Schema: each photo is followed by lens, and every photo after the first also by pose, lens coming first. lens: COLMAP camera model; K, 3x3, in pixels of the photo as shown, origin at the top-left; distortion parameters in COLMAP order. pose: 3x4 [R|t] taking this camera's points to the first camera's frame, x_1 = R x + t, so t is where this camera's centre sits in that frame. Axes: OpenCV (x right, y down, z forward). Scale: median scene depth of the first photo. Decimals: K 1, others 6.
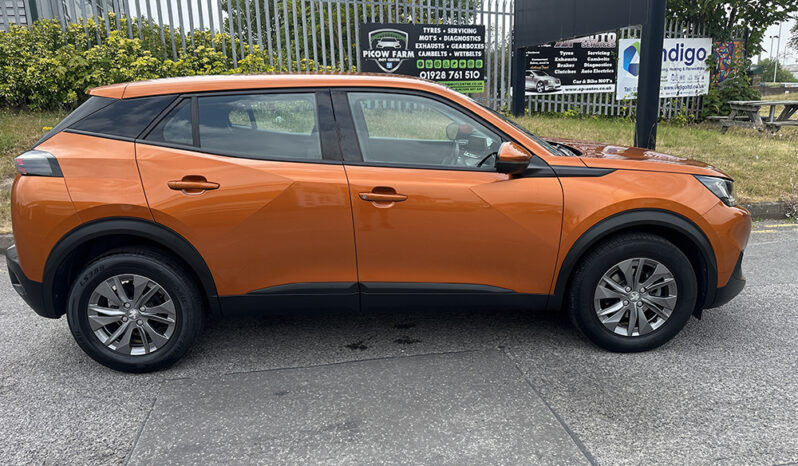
lens RADIAL K [[570.7, 0, 400.9], [0, 570.7, 235.9], [0, 0, 1]] dist [0.034741, -0.047323]
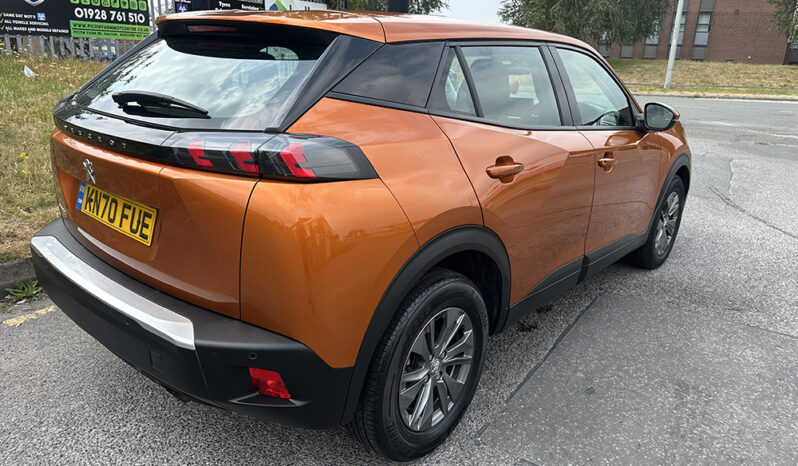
lens RADIAL K [[570.7, 0, 399.7], [0, 570.7, 233.2], [0, 0, 1]] dist [0.034741, -0.047323]
pose [[0.672825, -0.173296, 0.719218, -0.272786], [0.122855, 0.984851, 0.122371, -0.031147], [-0.729529, 0.006025, 0.683923, 0.161122]]
